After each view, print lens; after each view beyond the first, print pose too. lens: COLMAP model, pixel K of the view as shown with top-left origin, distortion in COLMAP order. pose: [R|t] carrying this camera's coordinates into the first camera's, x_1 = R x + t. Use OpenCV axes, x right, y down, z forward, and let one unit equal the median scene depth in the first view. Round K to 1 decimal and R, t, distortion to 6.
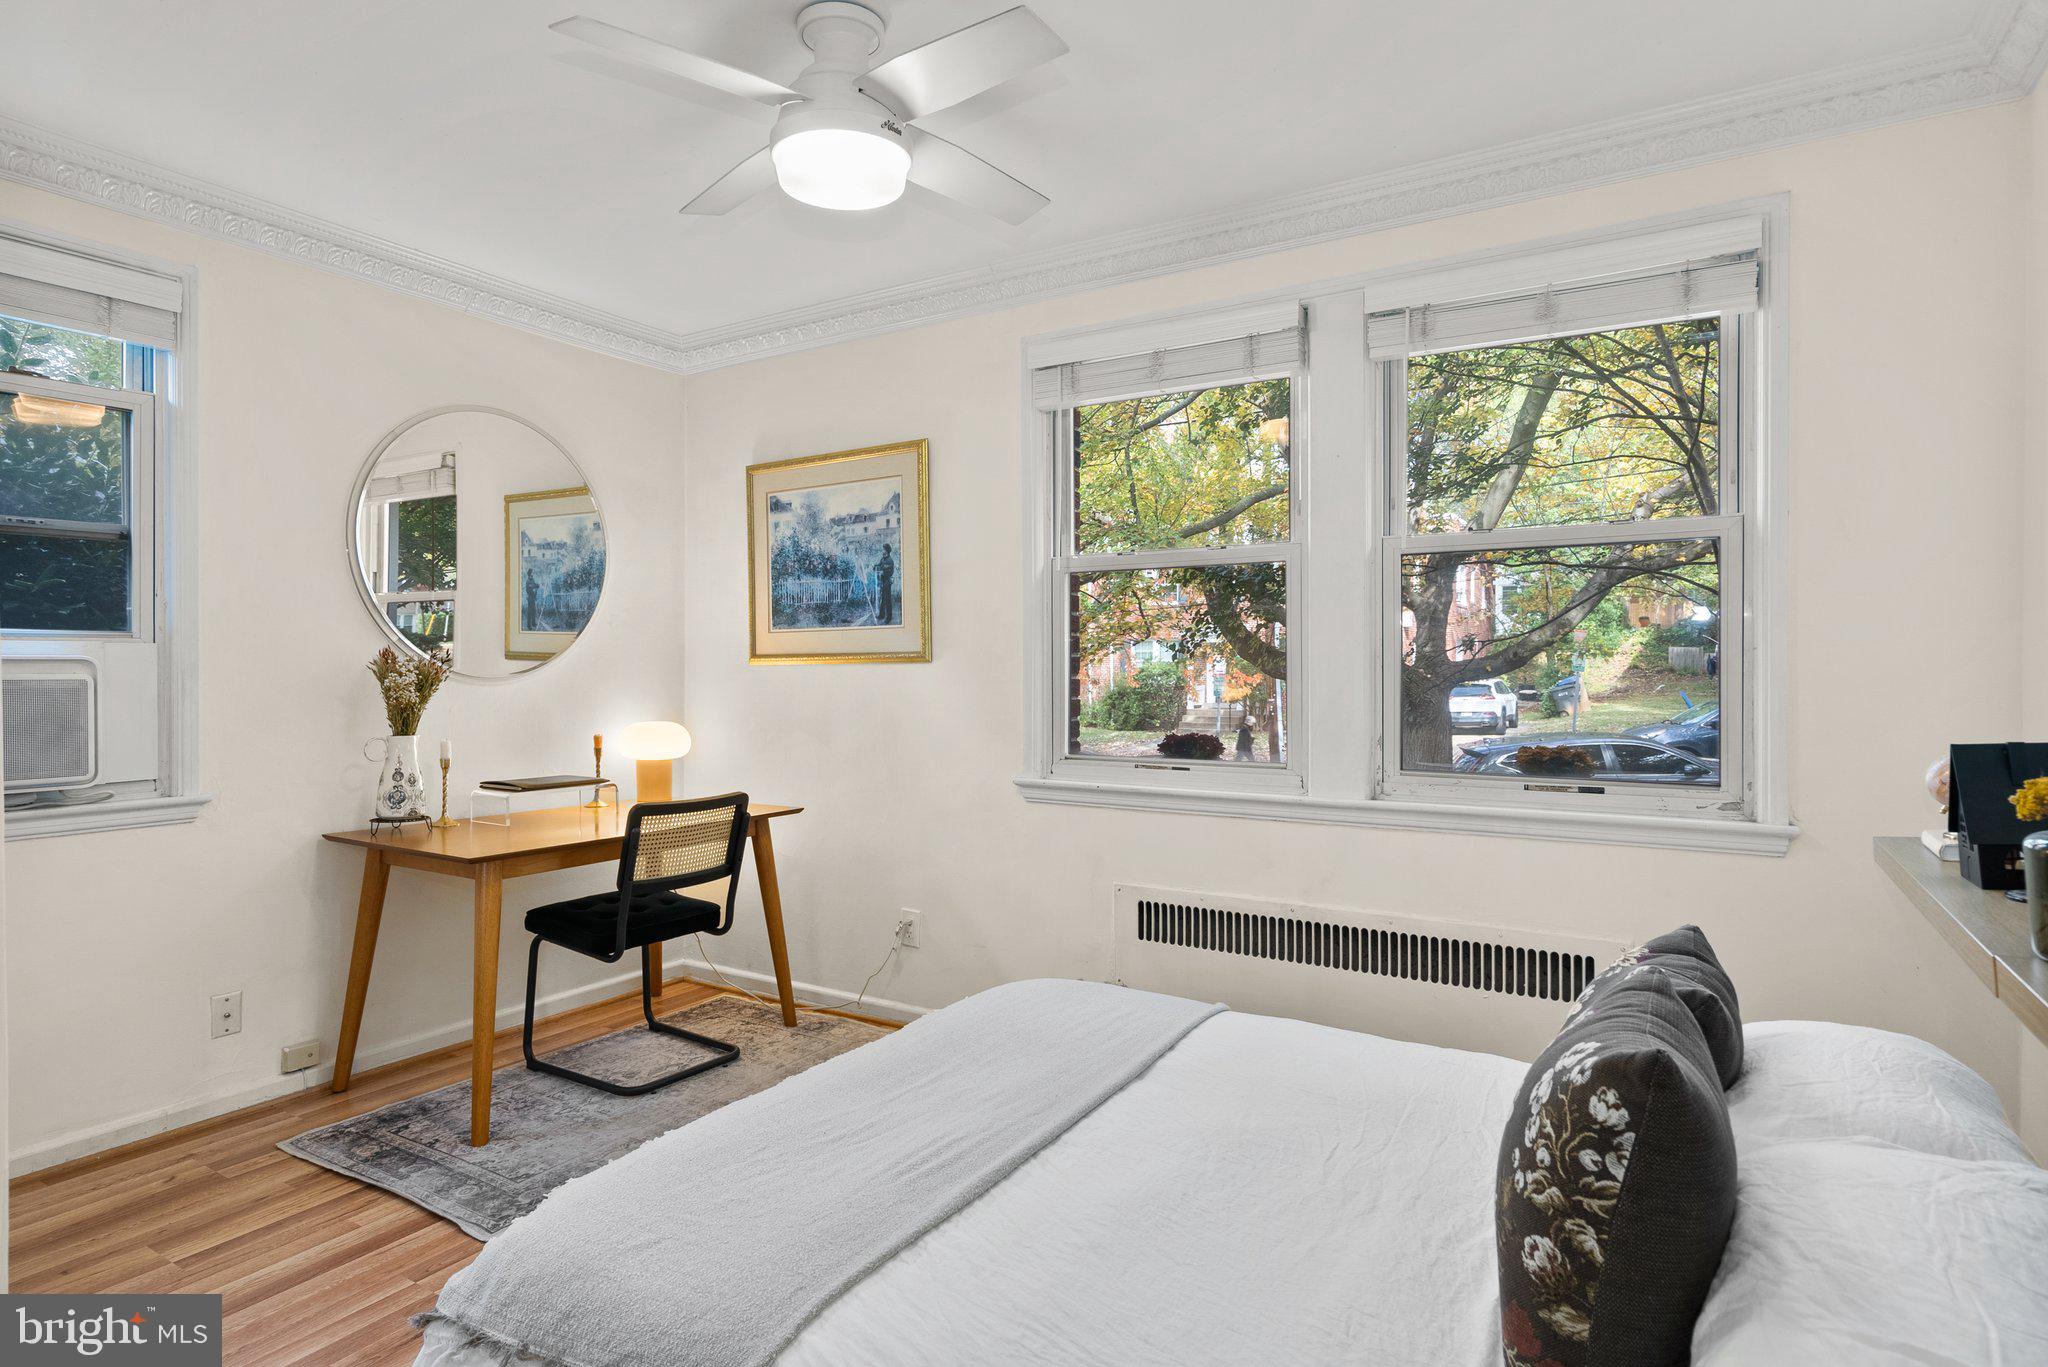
lens RADIAL K [[1085.1, 0, 1026.7], [0, 1085.1, 676.9], [0, 0, 1]] dist [-0.000104, -0.000010]
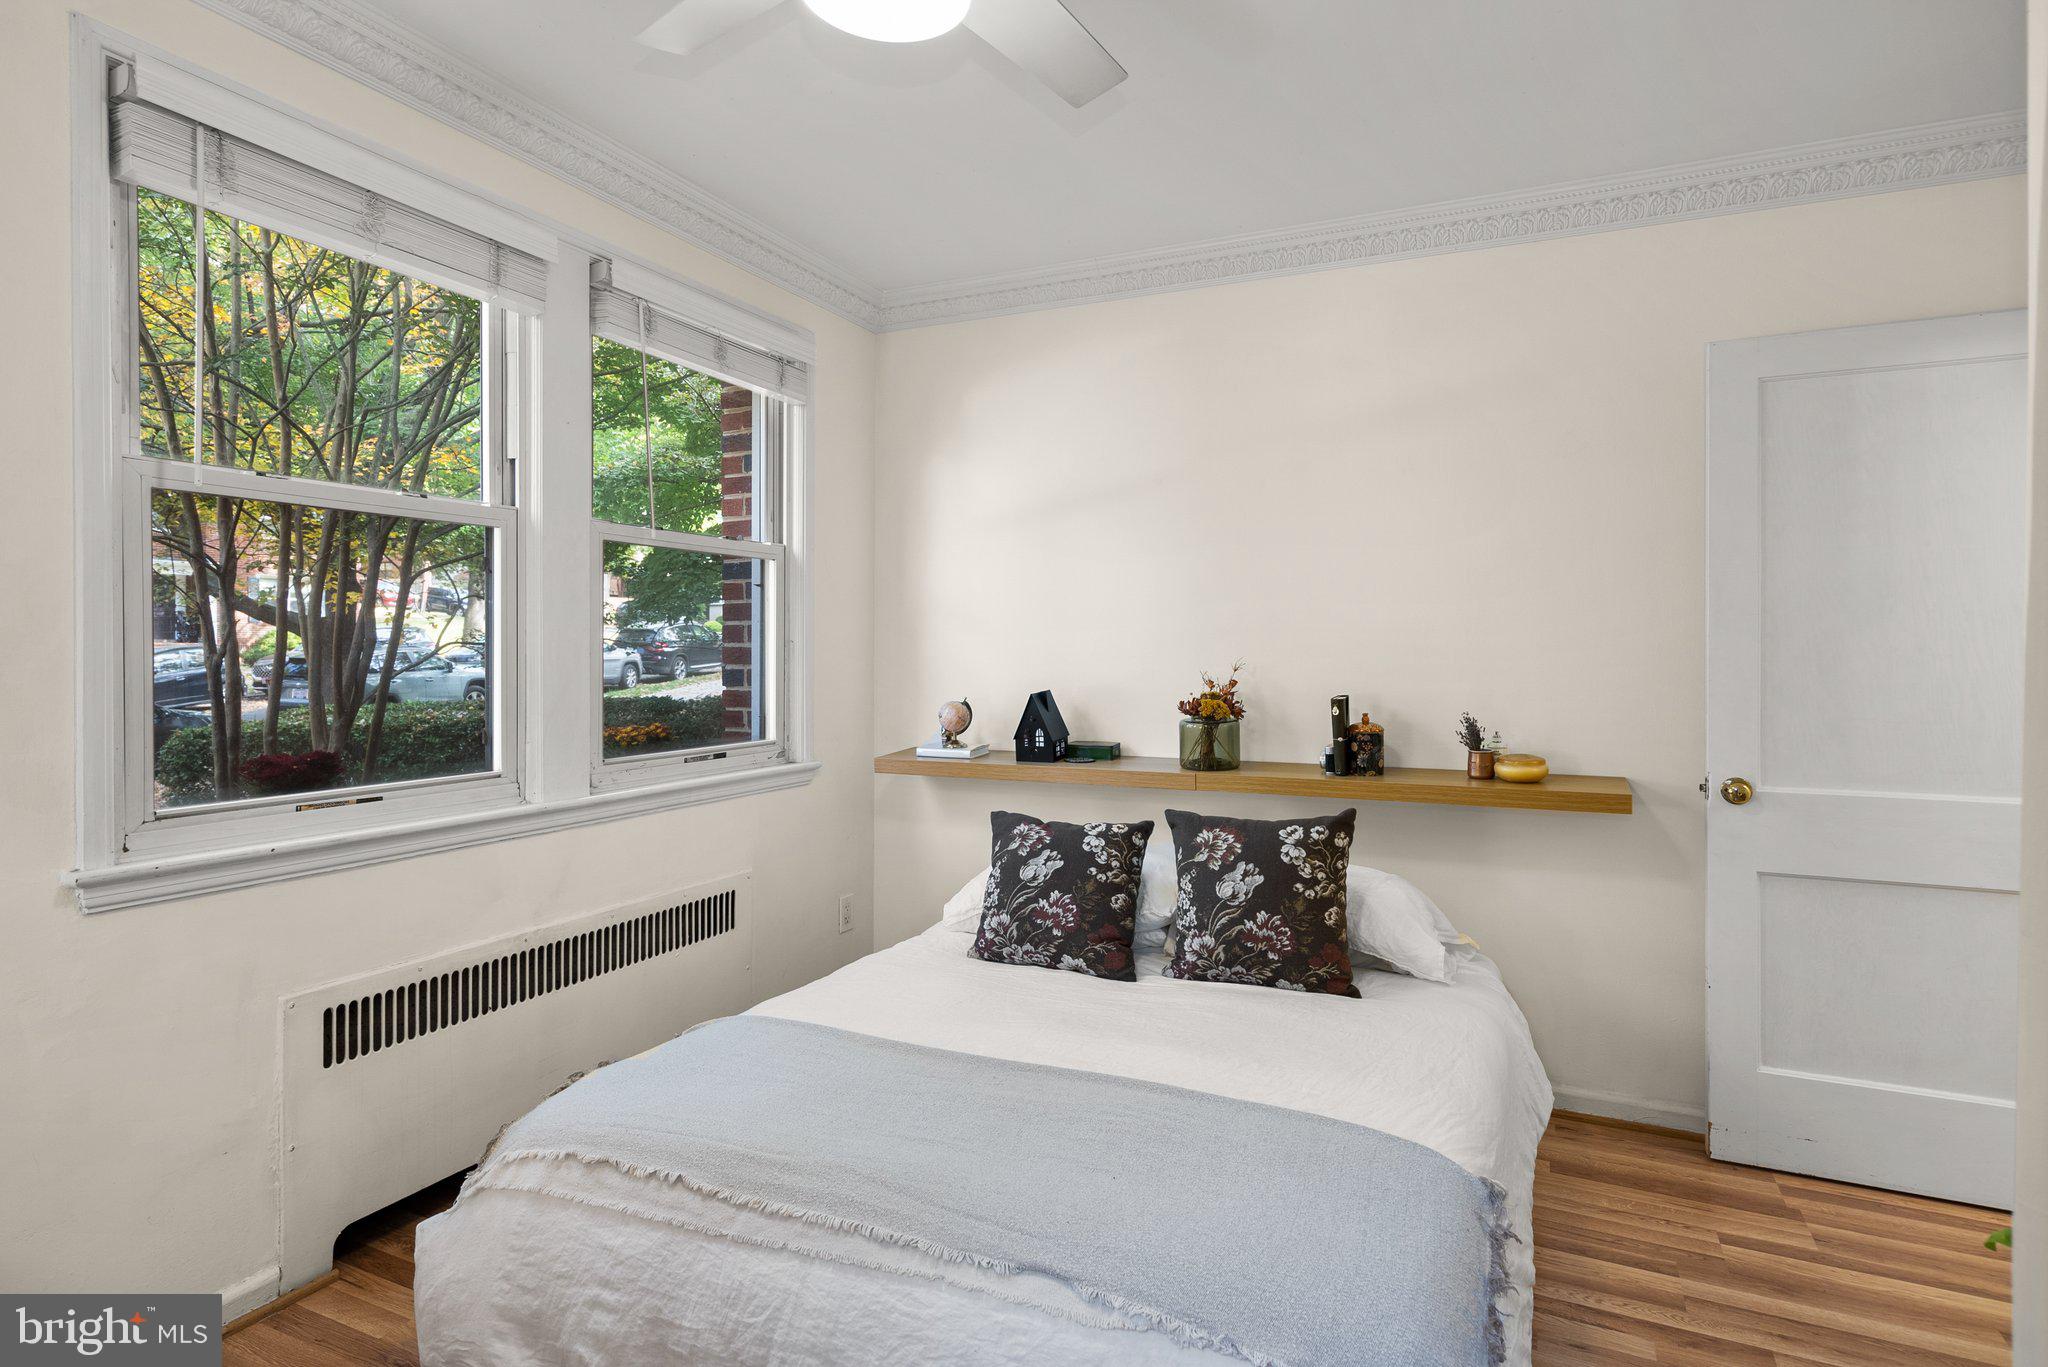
lens RADIAL K [[1085.1, 0, 1025.9], [0, 1085.1, 672.1], [0, 0, 1]] dist [-0.000104, -0.000010]
pose [[-0.108695, -0.019201, 0.993890, -0.650945], [0.003190, 0.999802, 0.019664, -0.010499], [-0.994070, 0.005308, -0.108612, 0.714120]]
